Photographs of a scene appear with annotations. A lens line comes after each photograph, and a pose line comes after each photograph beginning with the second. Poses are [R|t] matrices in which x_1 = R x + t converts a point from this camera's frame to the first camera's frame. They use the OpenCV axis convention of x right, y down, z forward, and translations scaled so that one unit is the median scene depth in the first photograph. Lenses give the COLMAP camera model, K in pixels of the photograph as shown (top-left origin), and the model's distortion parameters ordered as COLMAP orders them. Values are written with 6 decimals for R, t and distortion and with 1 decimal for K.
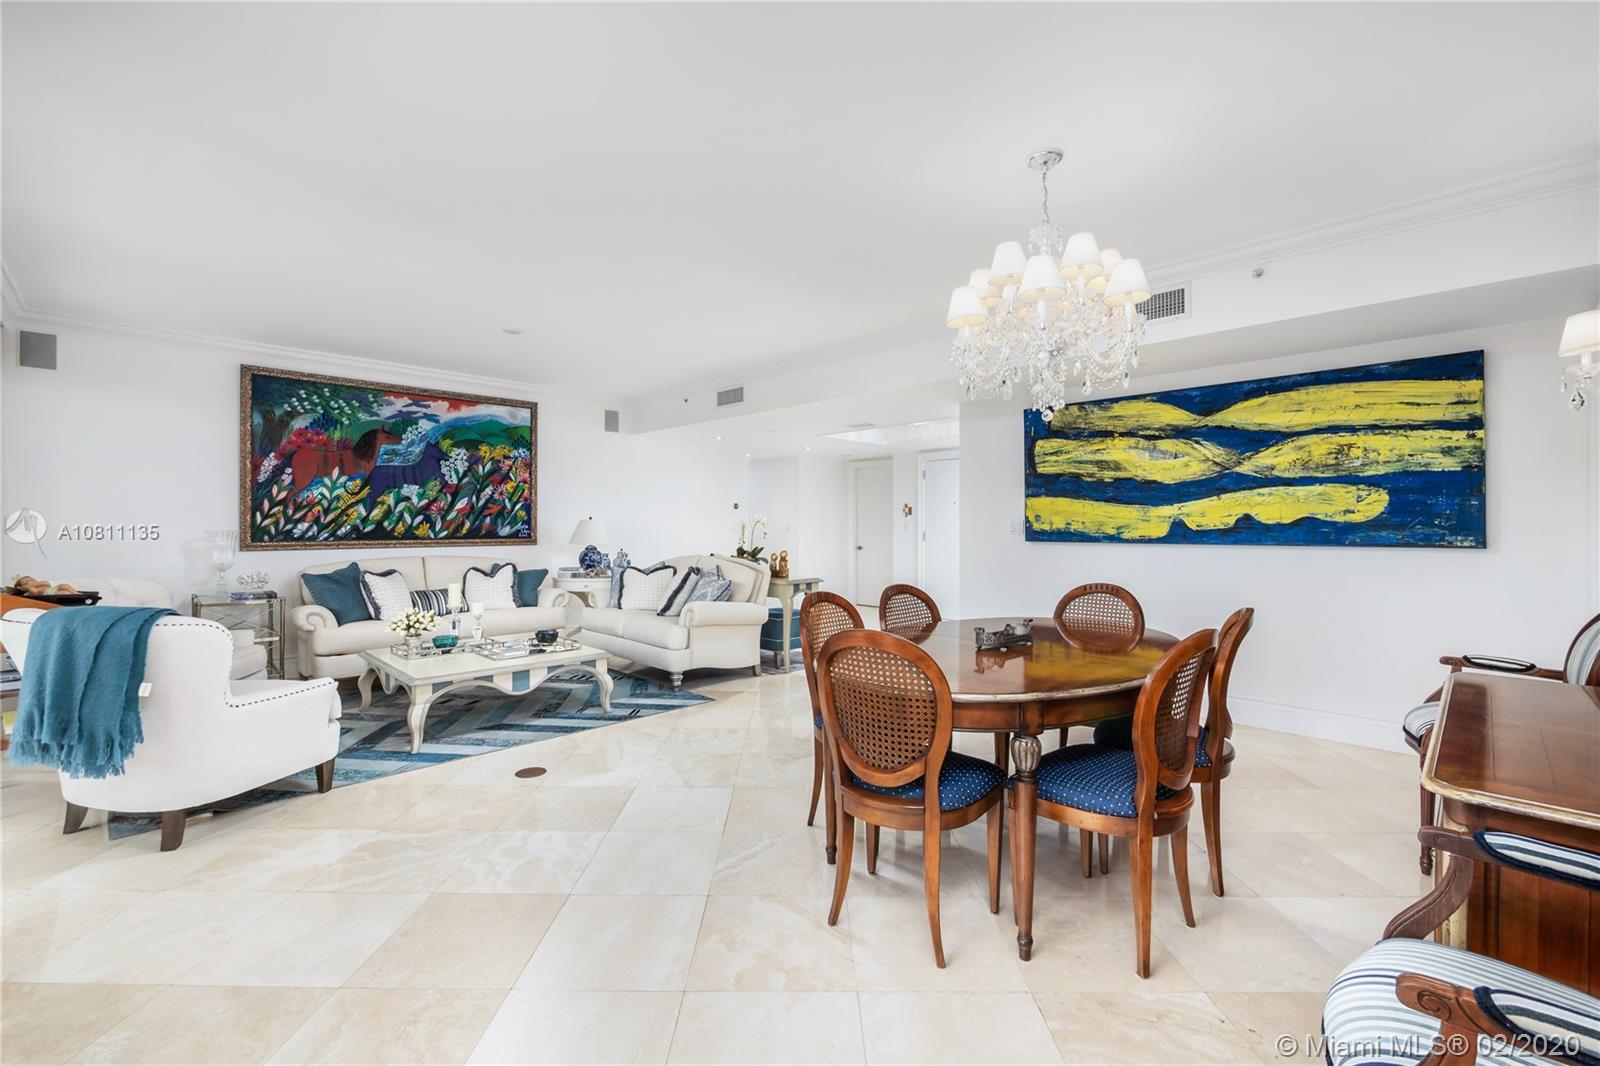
lens RADIAL K [[673.2, 0, 793.0], [0, 673.2, 521.6], [0, 0, 1]] dist [-0.004672, 0.000006]
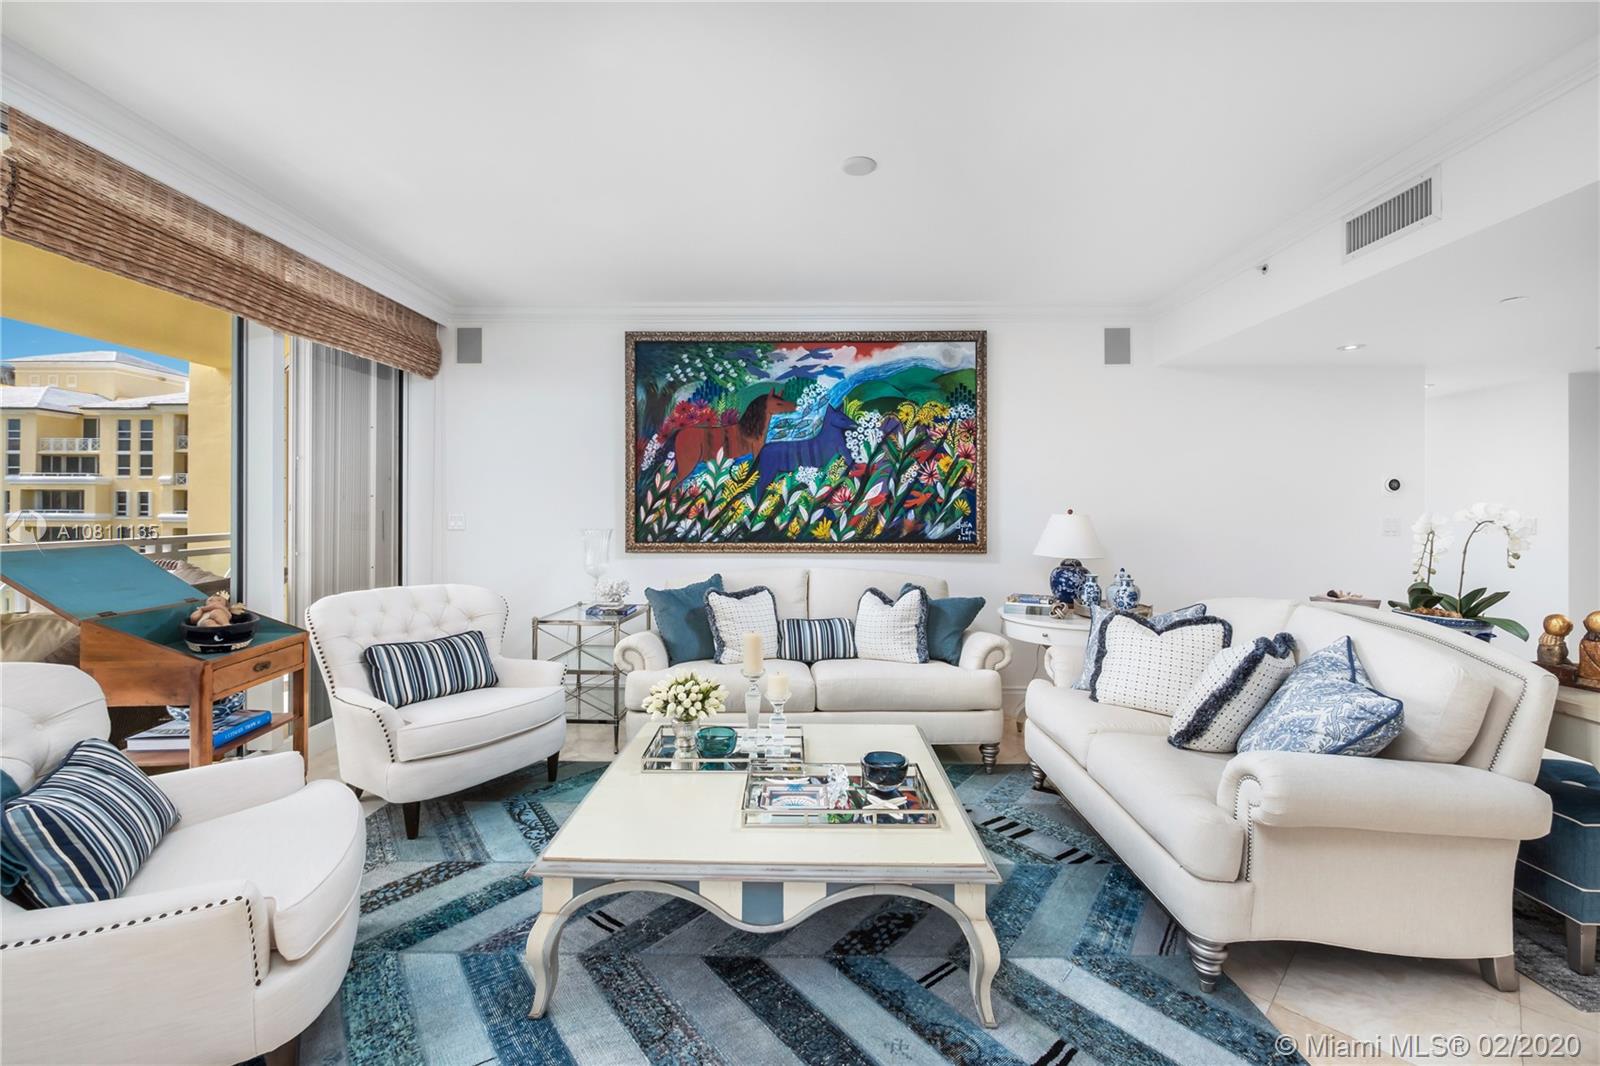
lens RADIAL K [[679.7, 0, 793.4], [0, 679.7, 514.2], [0, 0, 1]] dist [-0.004710, 0.000342]
pose [[0.699696, 0.002555, -0.714437, -0.059541], [0.002107, 0.999982, 0.005639, -0.008676], [0.714438, -0.005451, 0.699677, 0.517019]]
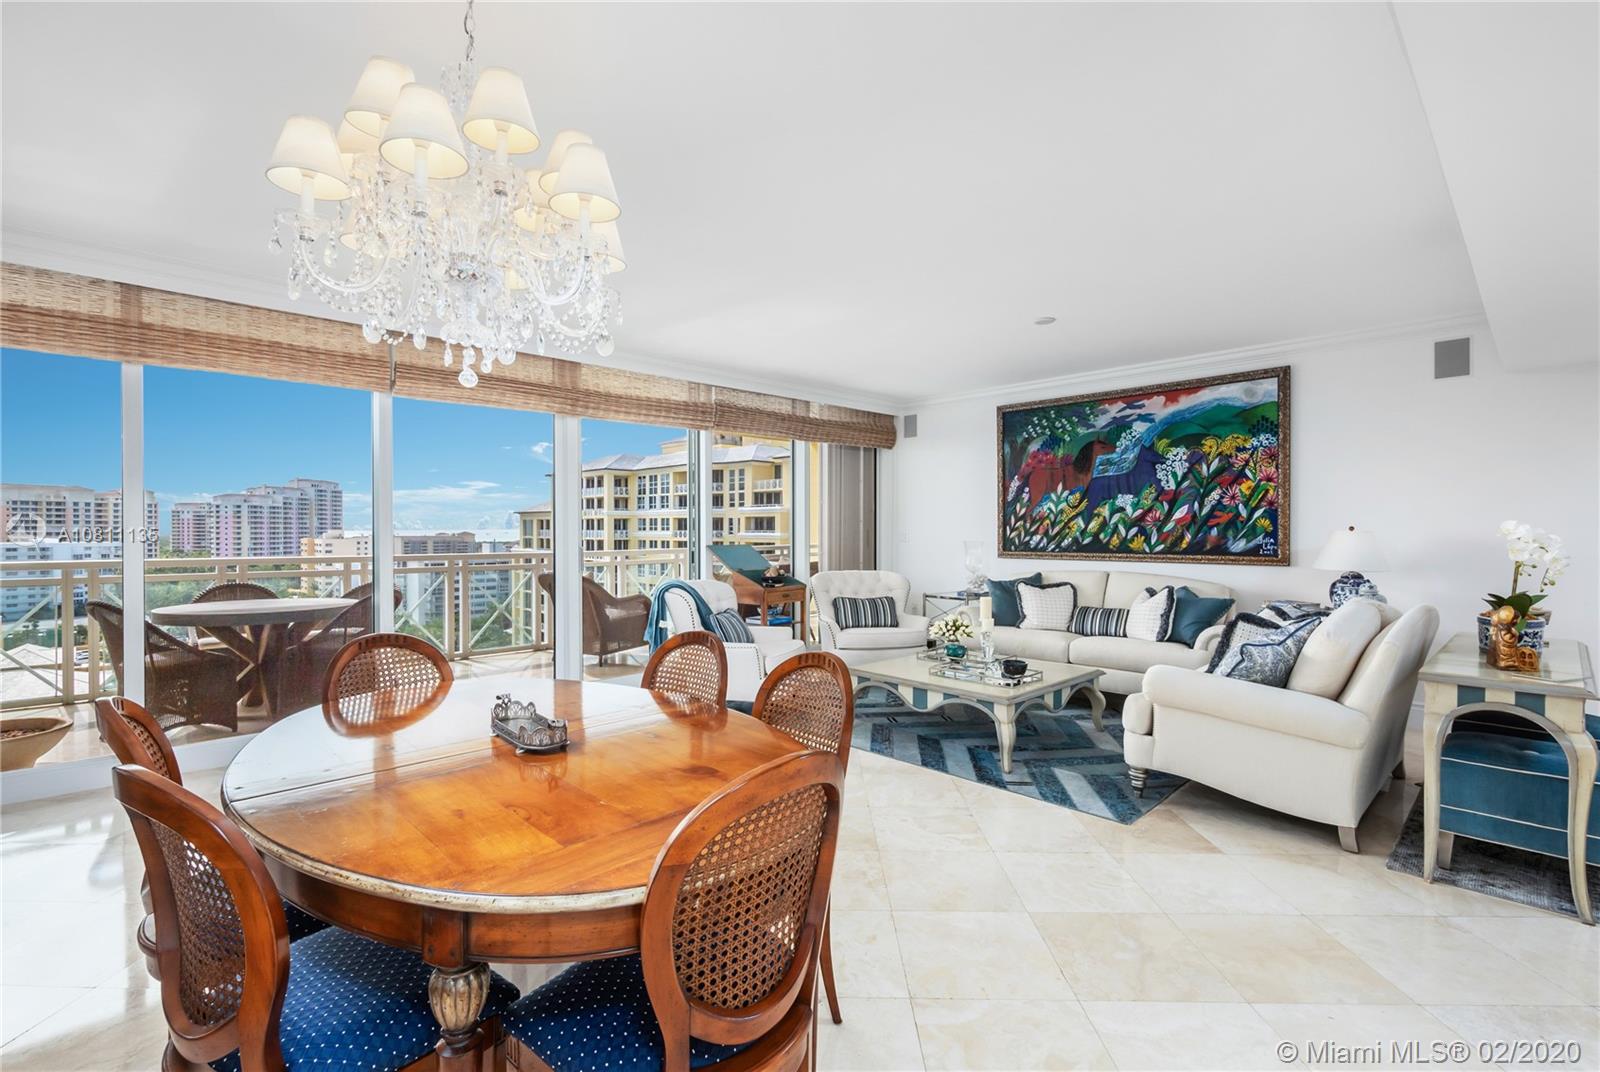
lens RADIAL K [[722.7, 0, 797.3], [0, 722.7, 537.2], [0, 0, 1]] dist [-0.002625, -0.000500]
pose [[-0.007429, 0.007416, -0.999945, 0.475518], [0.005731, 0.999956, 0.007373, -0.005995], [0.999956, -0.005676, -0.007471, 0.601180]]
